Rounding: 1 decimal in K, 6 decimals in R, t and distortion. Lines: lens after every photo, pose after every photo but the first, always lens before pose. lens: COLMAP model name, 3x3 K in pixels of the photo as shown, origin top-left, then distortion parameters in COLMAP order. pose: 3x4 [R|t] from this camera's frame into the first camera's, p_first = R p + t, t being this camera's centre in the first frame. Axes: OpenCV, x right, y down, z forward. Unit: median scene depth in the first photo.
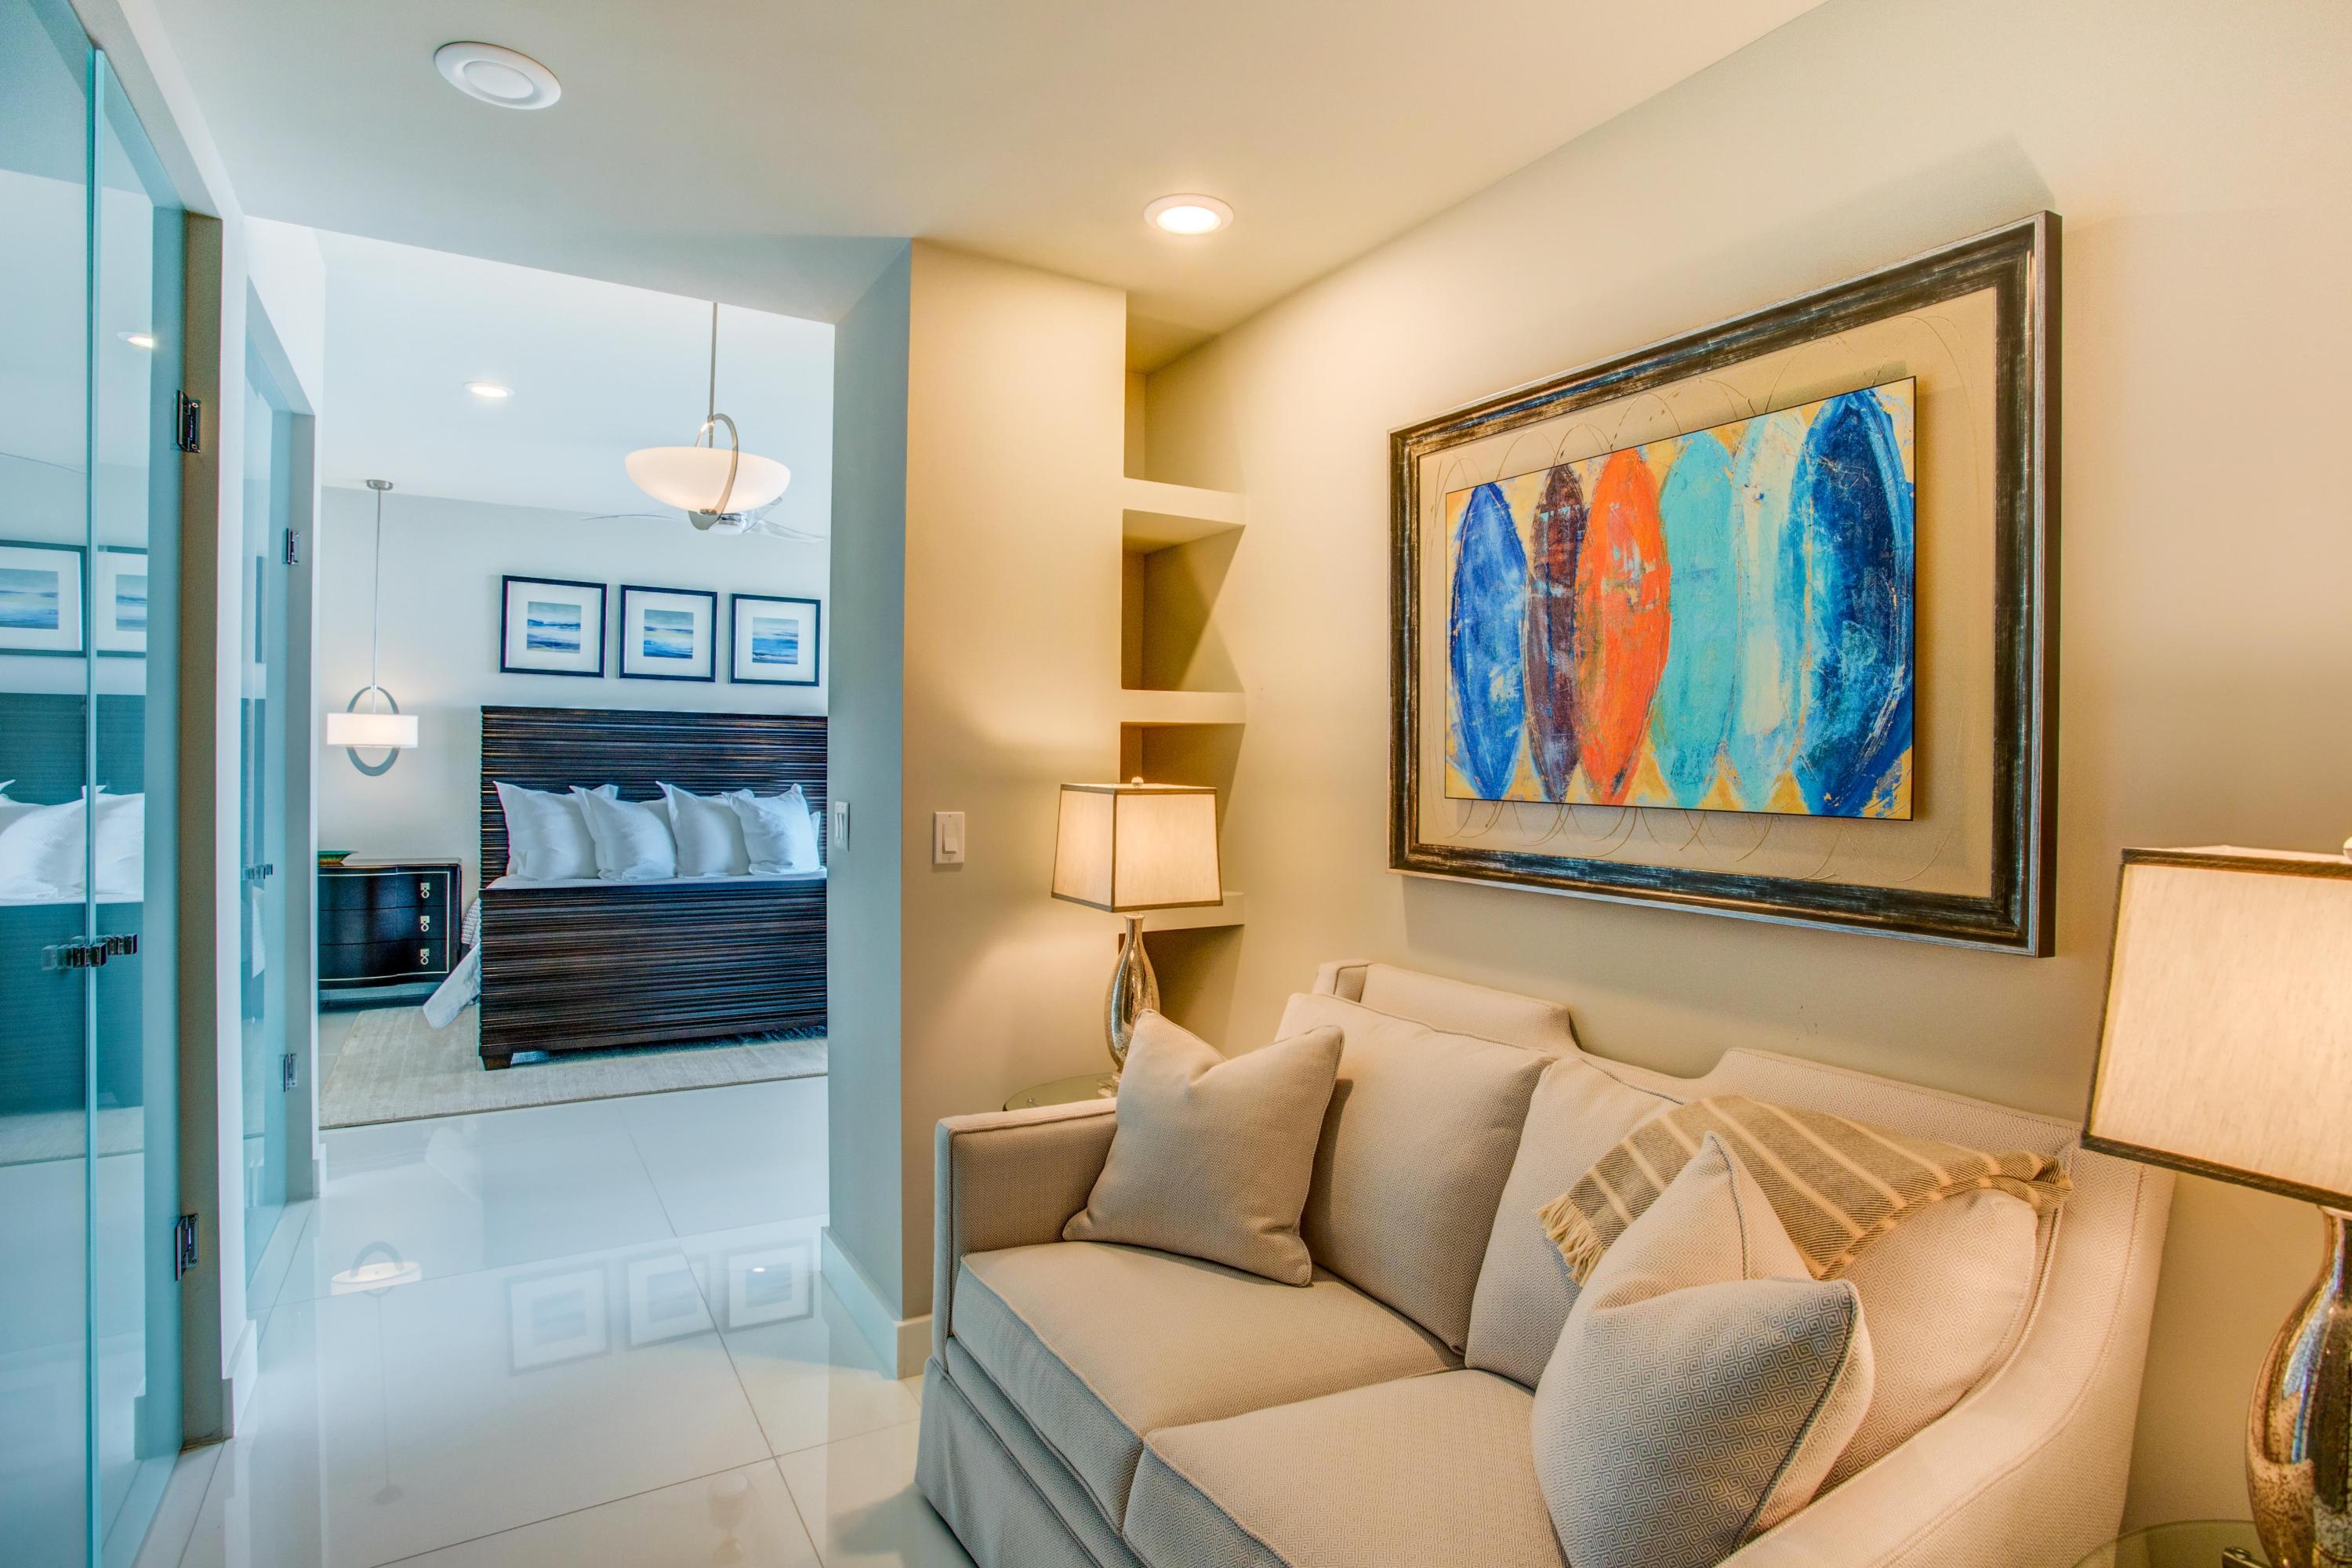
lens RADIAL K [[1169.5, 0, 1157.0], [0, 1169.5, 773.7], [0, 0, 1]] dist [-0.063976, 0.026591]
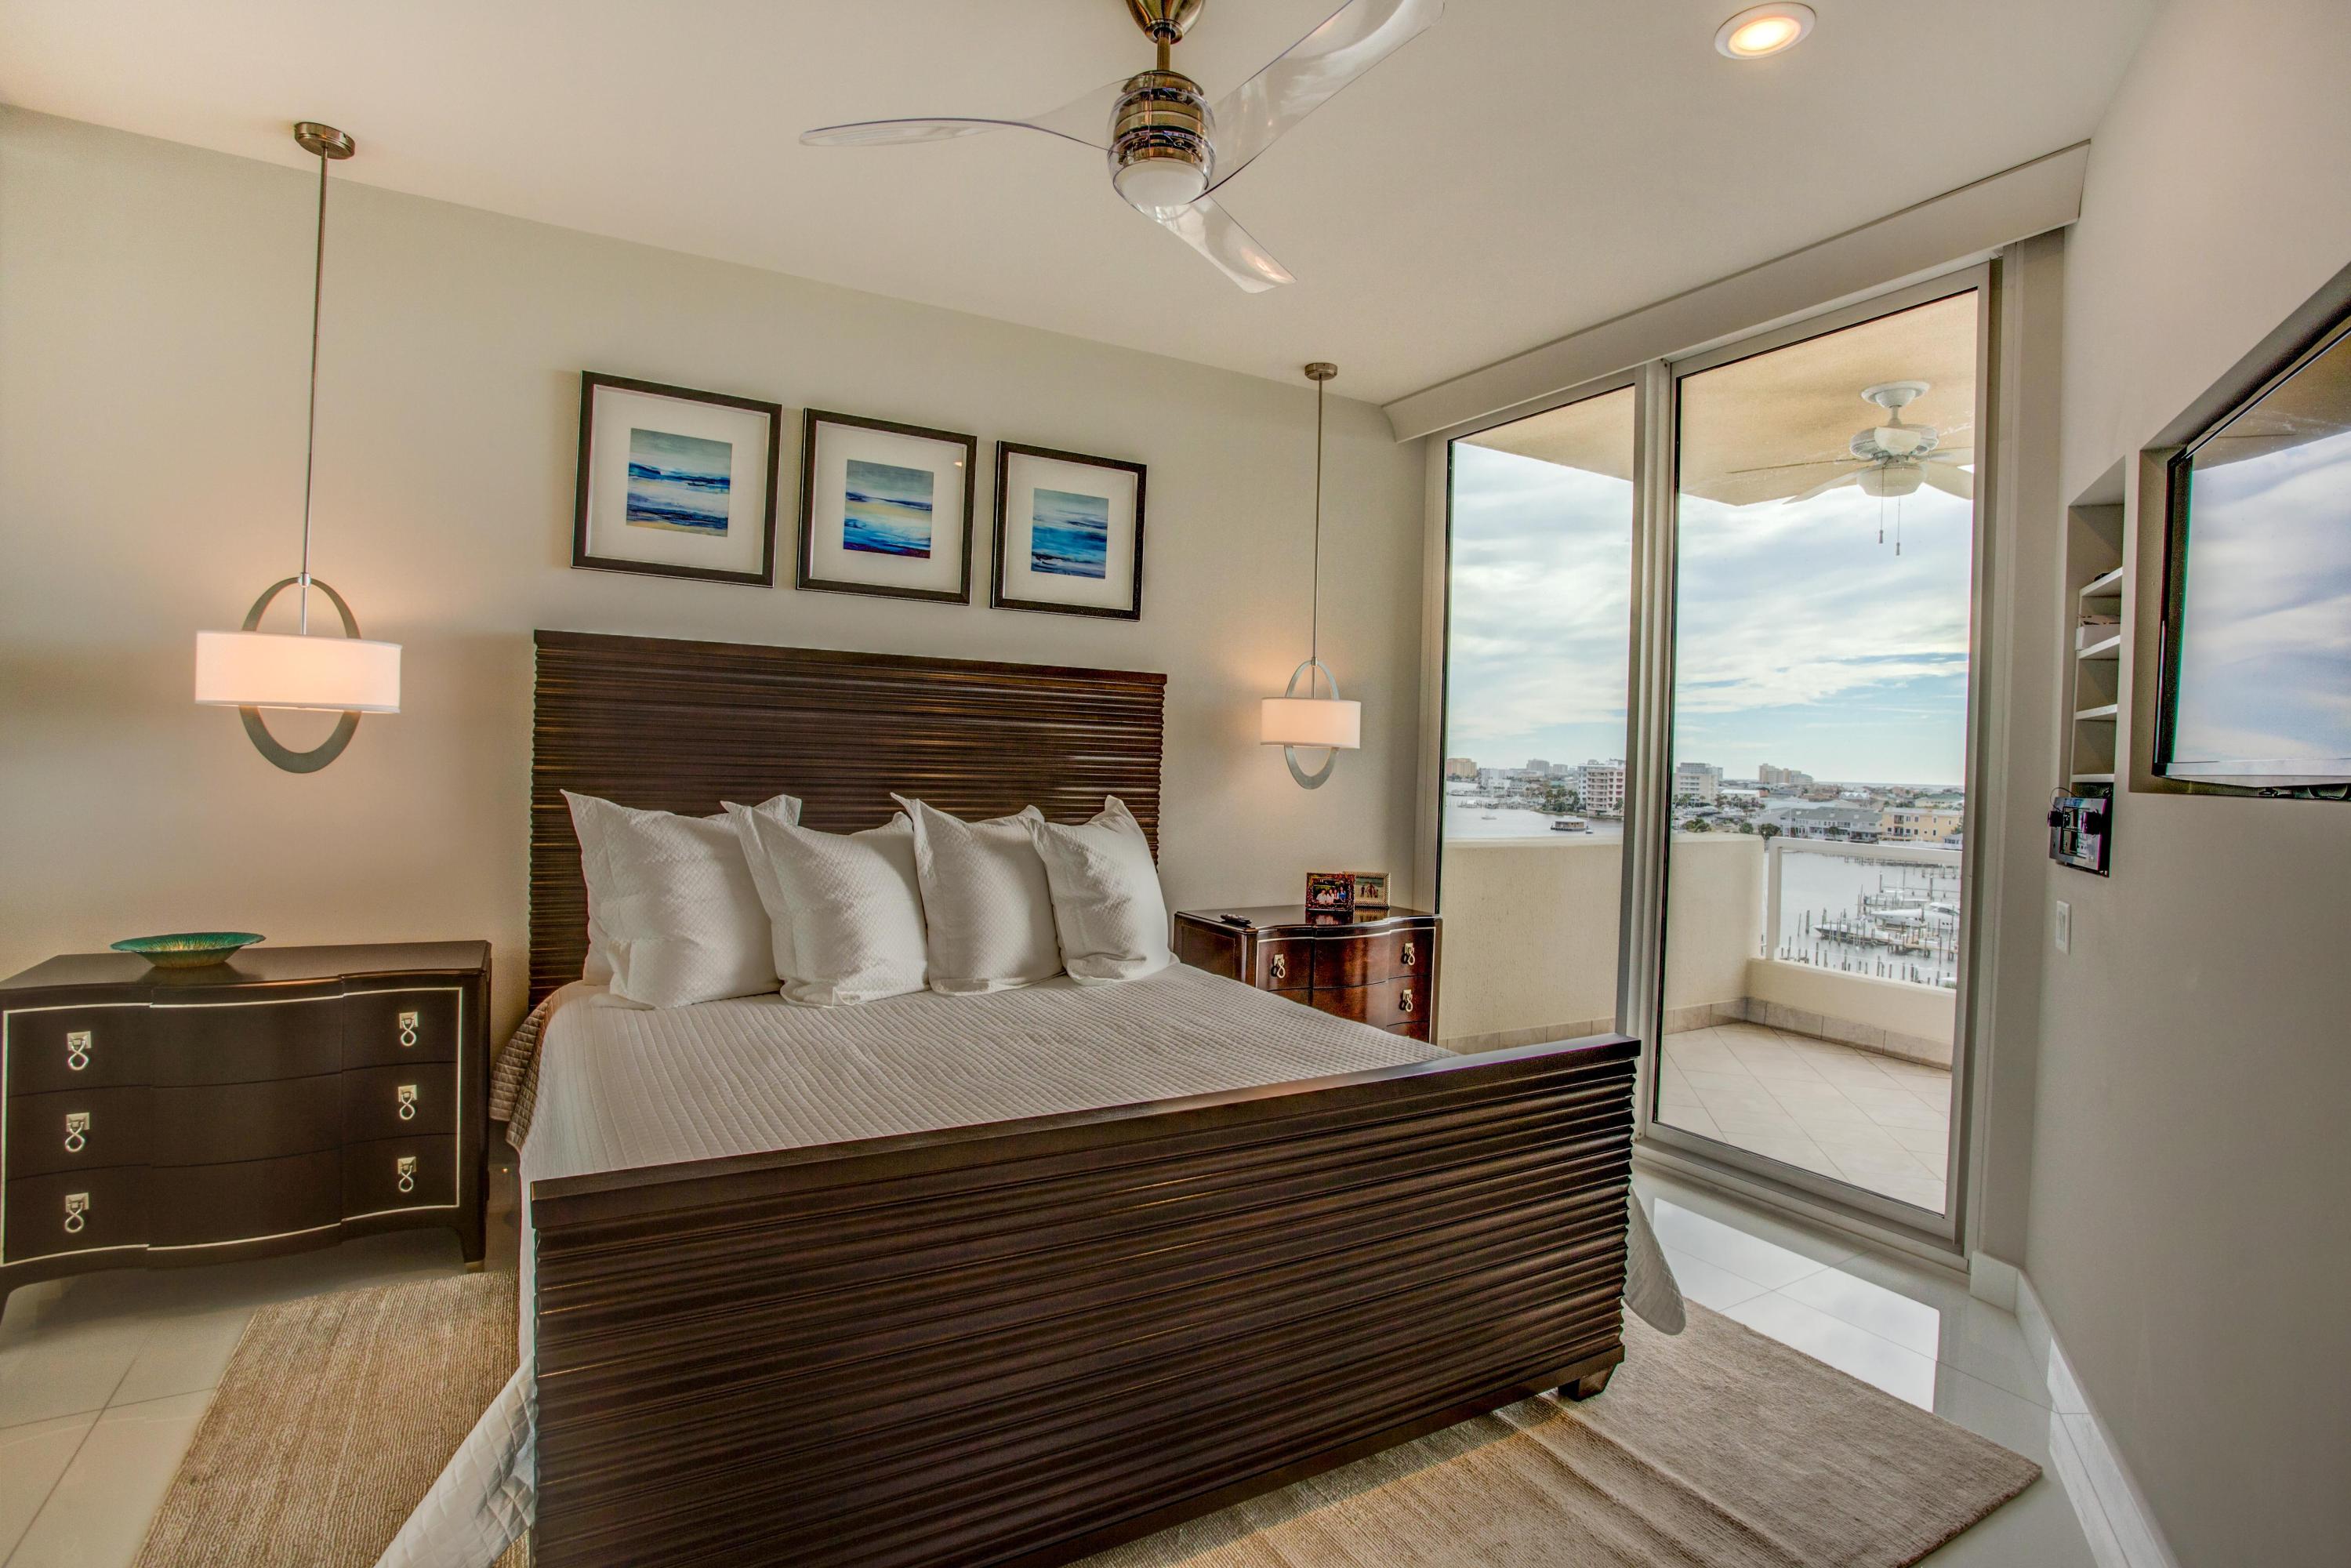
lens RADIAL K [[1169.0, 0, 1187.9], [0, 1169.0, 770.9], [0, 0, 1]] dist [-0.063976, 0.026591]
pose [[0.999775, 0.021047, -0.002451, -0.296093], [-0.021022, 0.999731, 0.009791, -0.009574], [0.002657, -0.009737, 0.999949, 0.490966]]
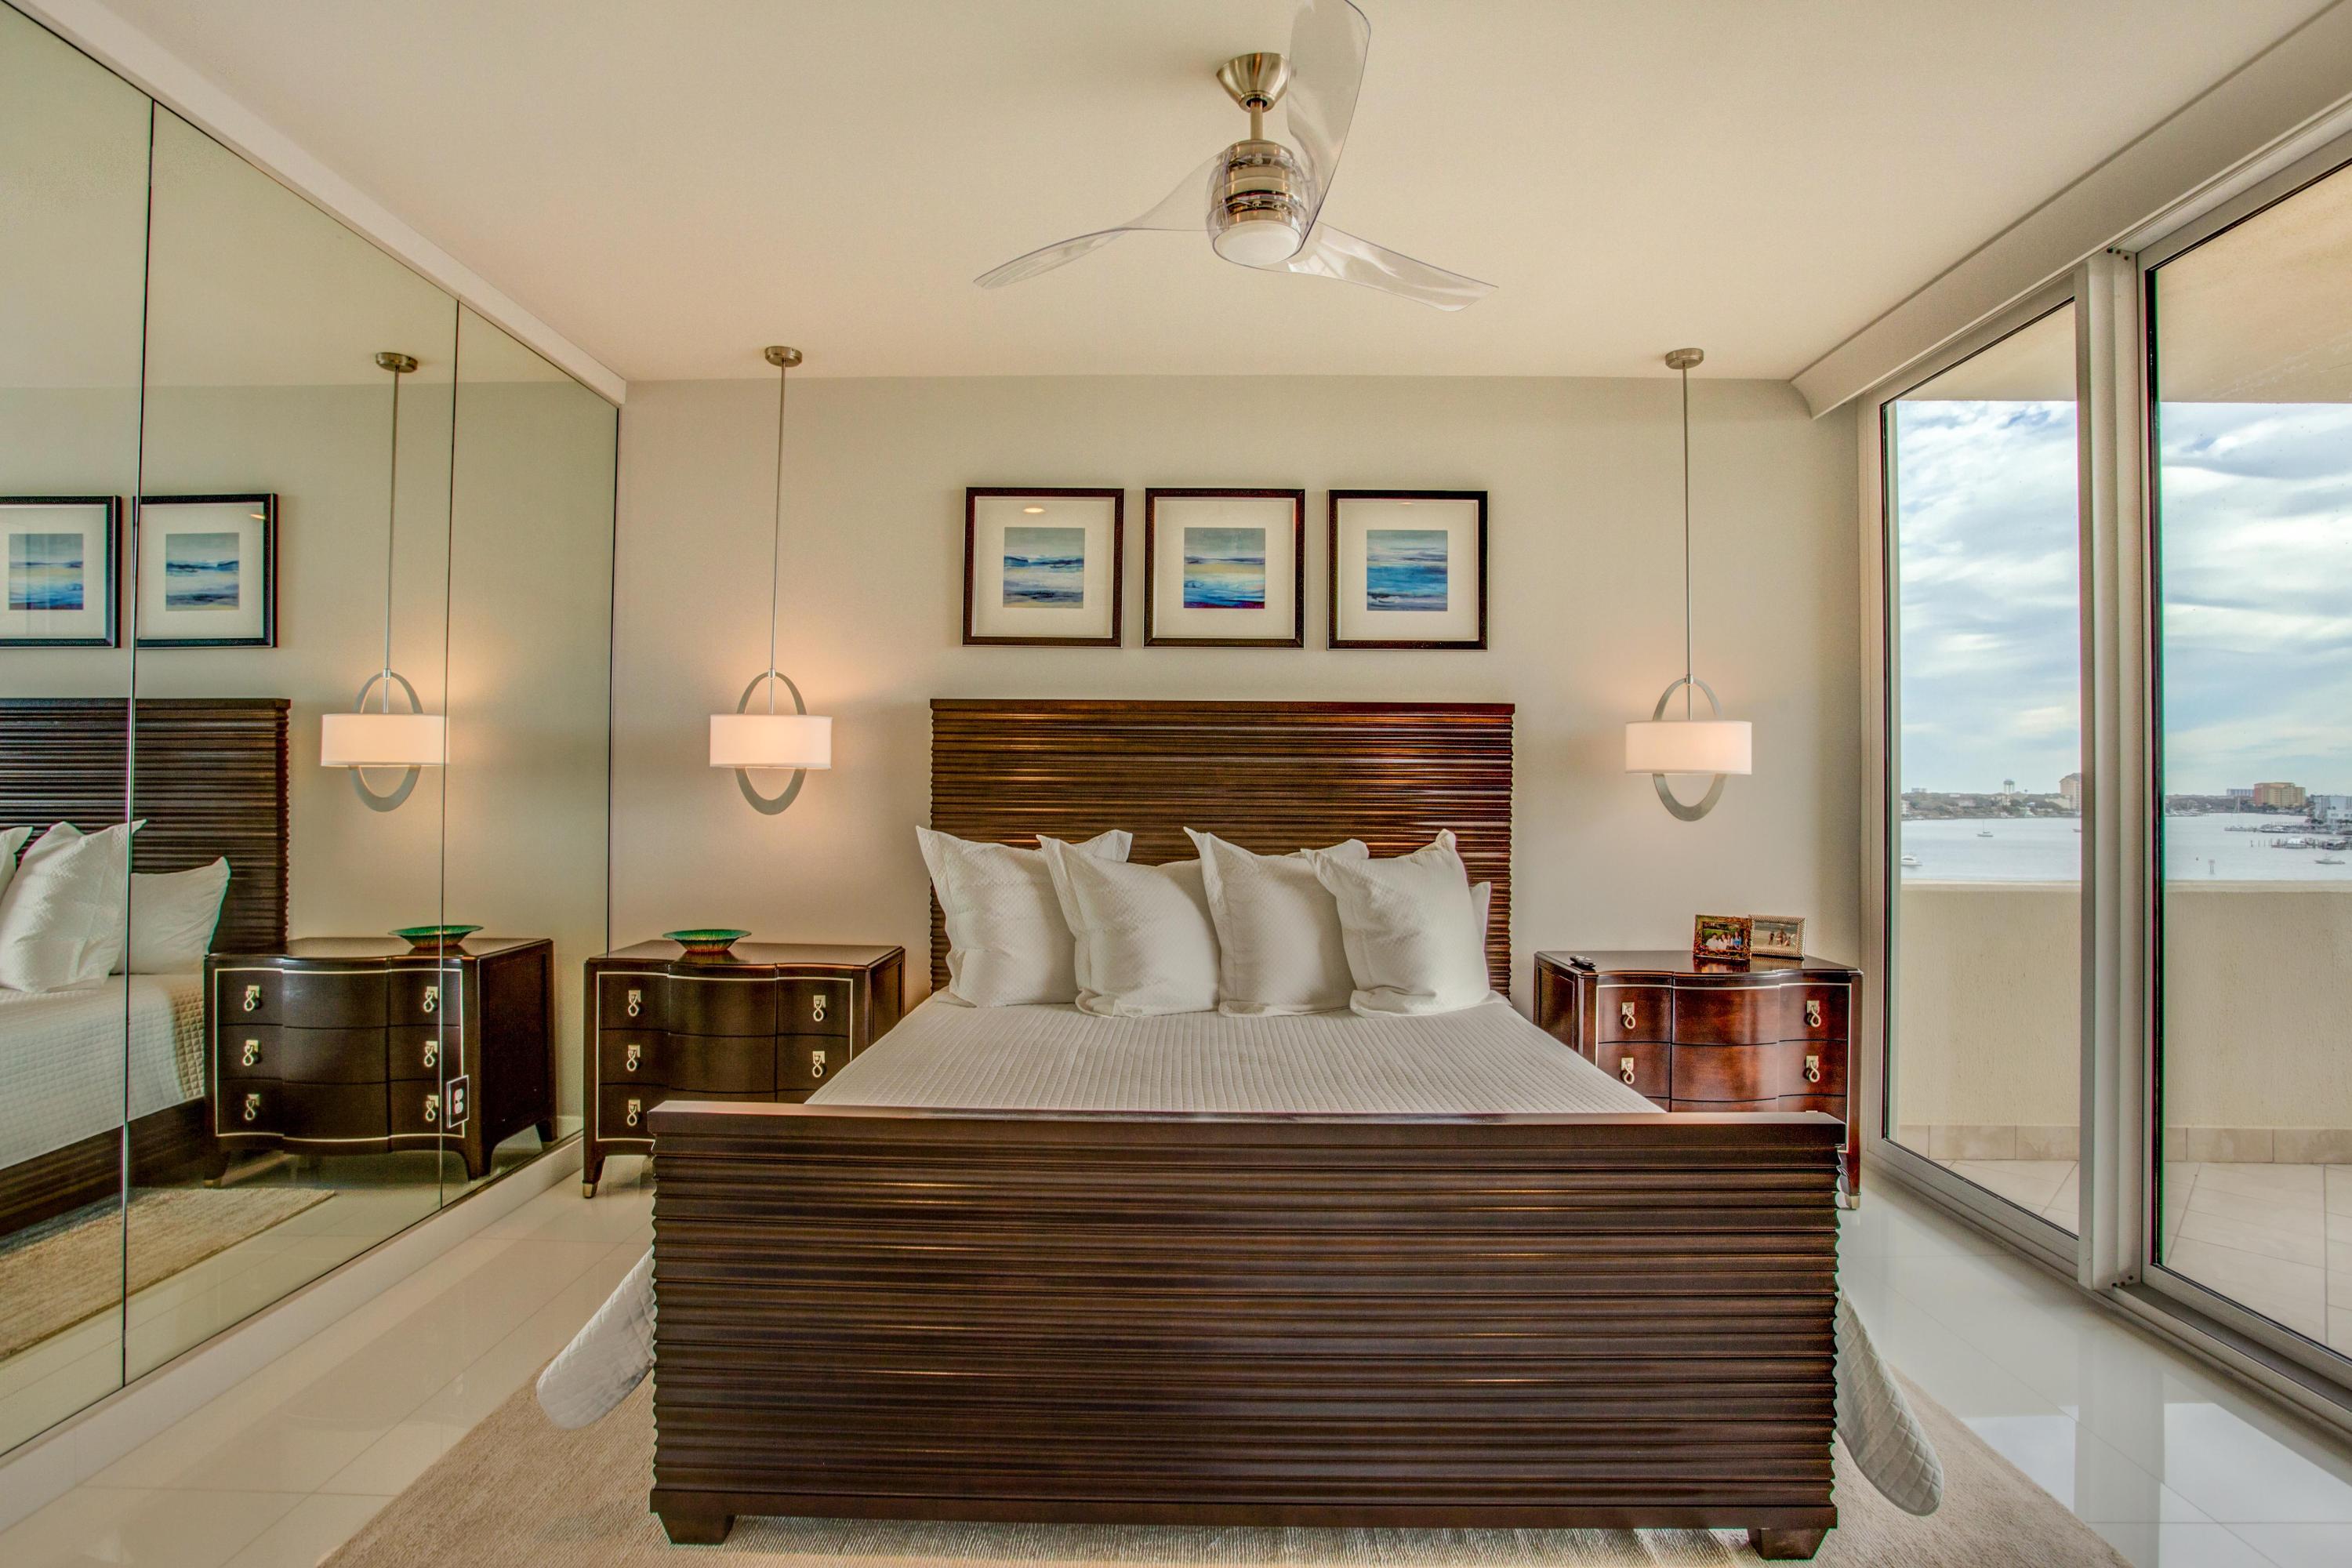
lens RADIAL K [[1169.5, 0, 1164.2], [0, 1169.5, 767.9], [0, 0, 1]] dist [-0.063976, 0.026591]
pose [[0.851214, -0.011586, -0.524691, -0.150309], [0.000204, 0.999764, -0.021746, -0.008566], [0.524819, 0.018403, 0.851015, 0.513889]]
